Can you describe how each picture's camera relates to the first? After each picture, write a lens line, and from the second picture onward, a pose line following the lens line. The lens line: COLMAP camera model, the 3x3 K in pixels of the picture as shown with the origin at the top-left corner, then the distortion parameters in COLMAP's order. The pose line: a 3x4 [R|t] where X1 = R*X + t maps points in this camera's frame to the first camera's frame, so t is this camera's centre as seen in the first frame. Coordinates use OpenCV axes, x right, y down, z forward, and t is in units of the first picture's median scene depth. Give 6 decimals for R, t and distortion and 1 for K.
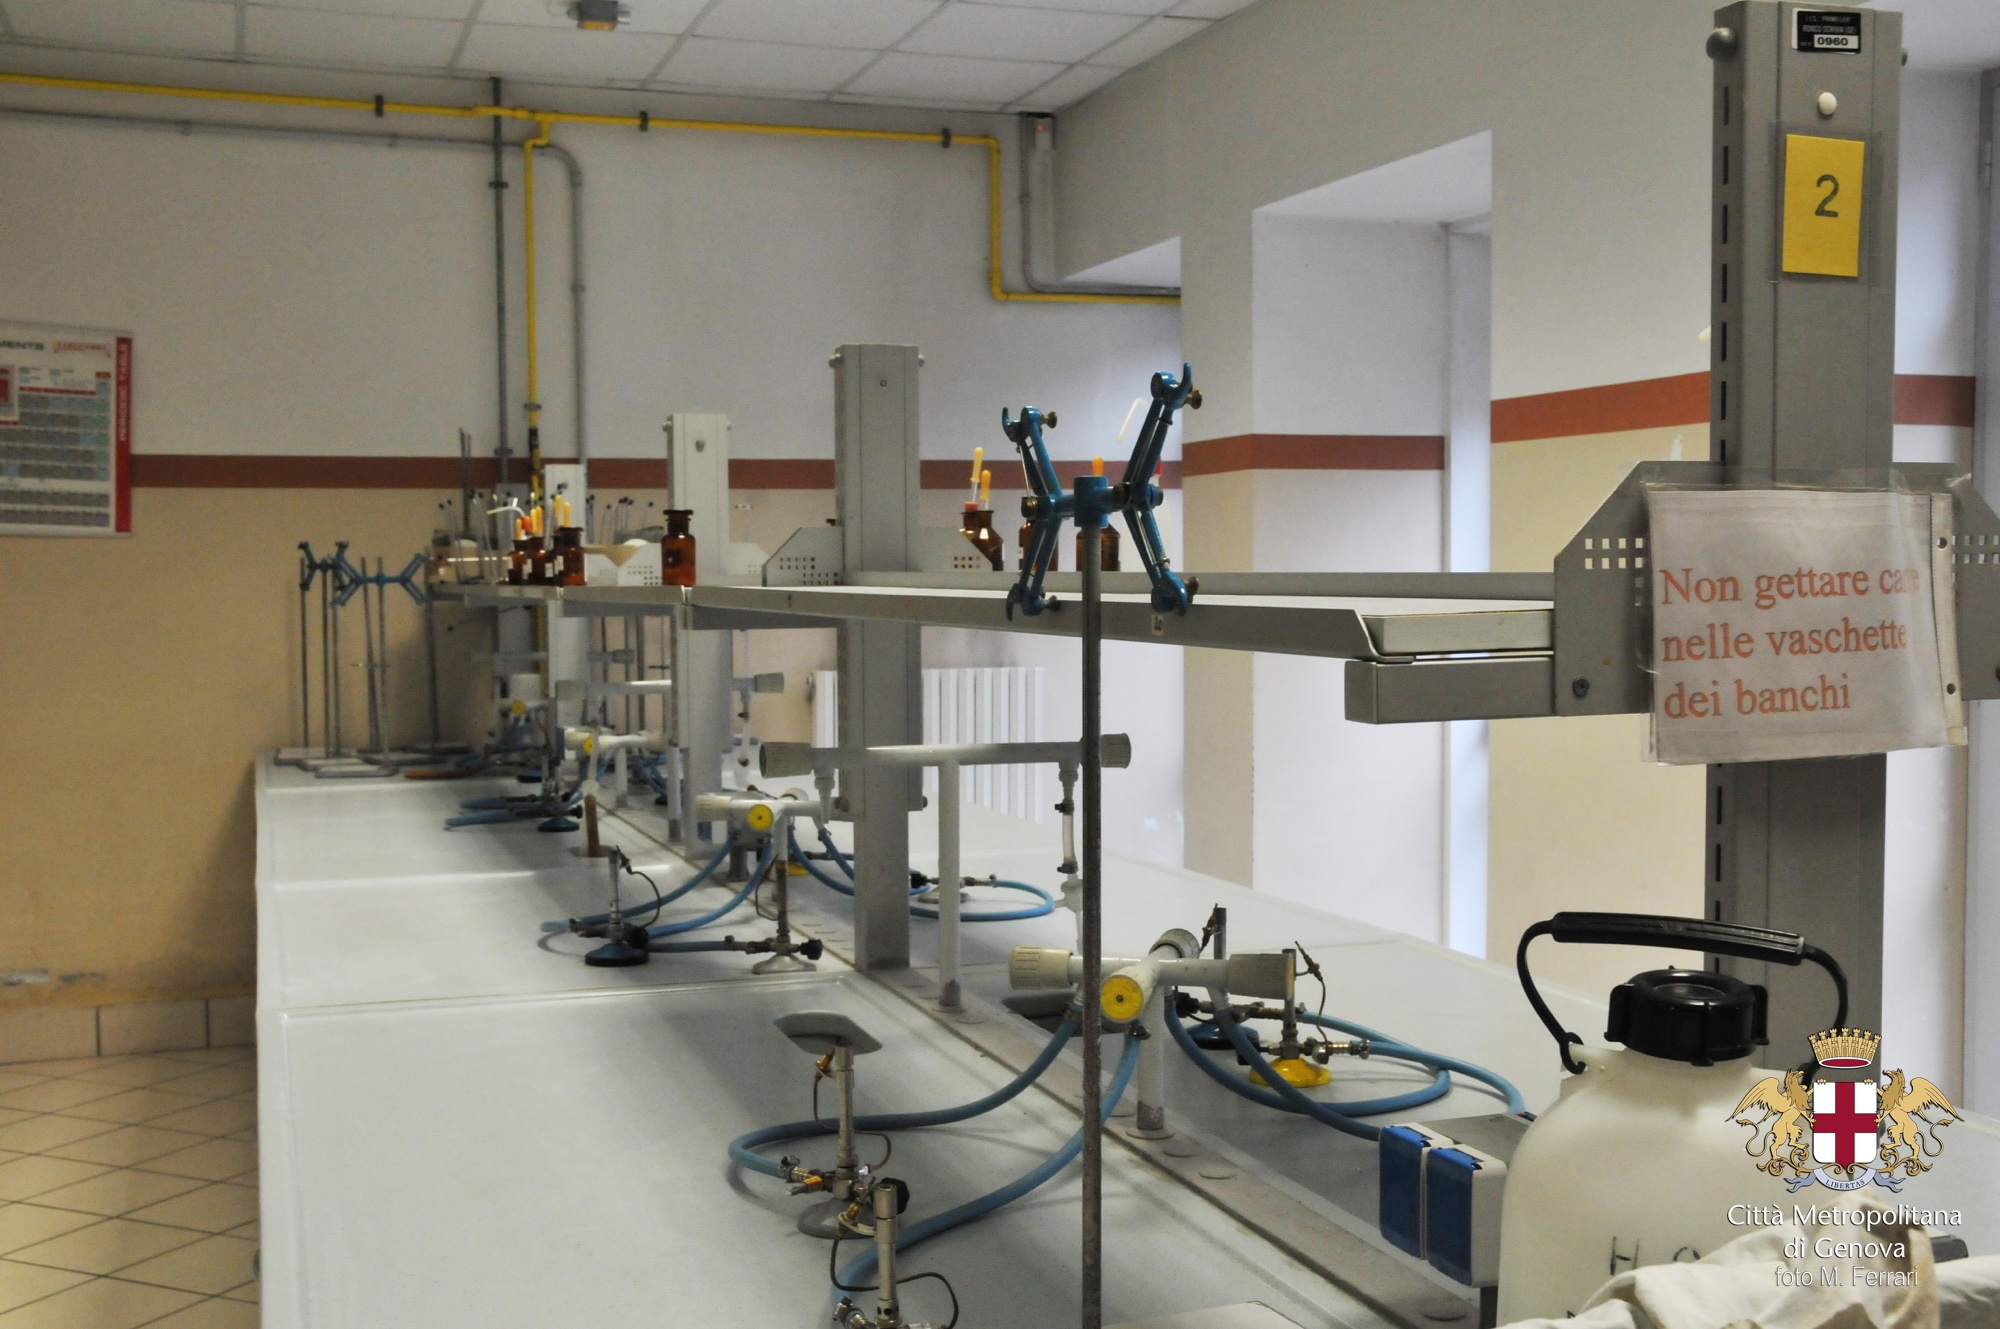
lens RADIAL K [[2189.4, 0, 997.1], [0, 2189.4, 661.2], [0, 0, 1]] dist [0.005780, 0.000000]
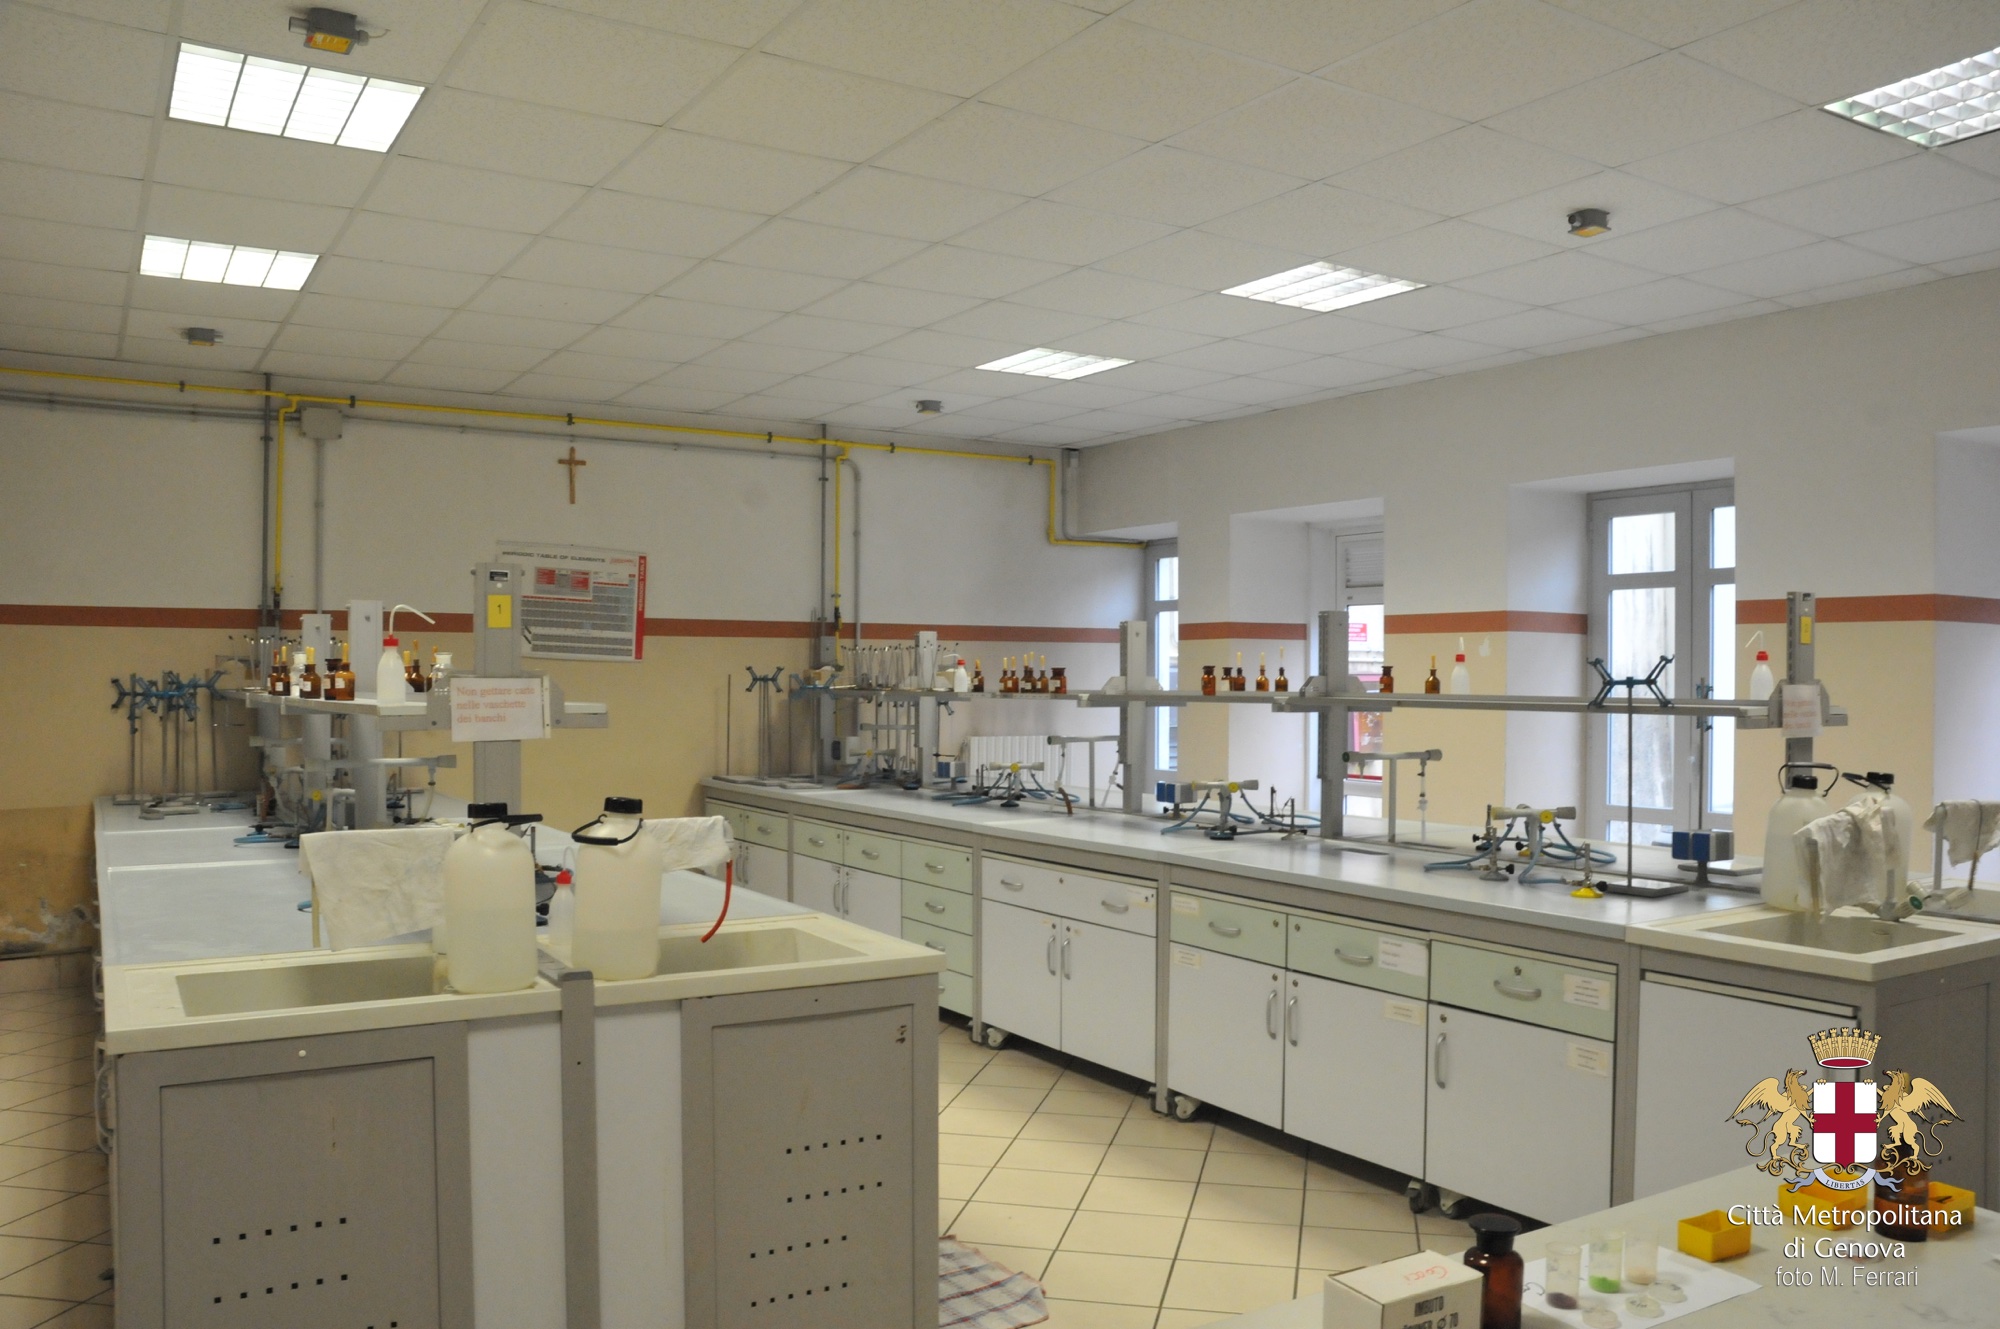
lens RADIAL K [[1542.5, 0, 1002.9], [0, 1542.5, 676.1], [0, 0, 1]] dist [-0.091433, -0.002777]
pose [[0.976040, 0.013414, 0.217177, -0.379800], [-0.004199, 0.999073, -0.042836, 0.010185], [-0.217550, 0.040898, 0.975192, -0.345133]]
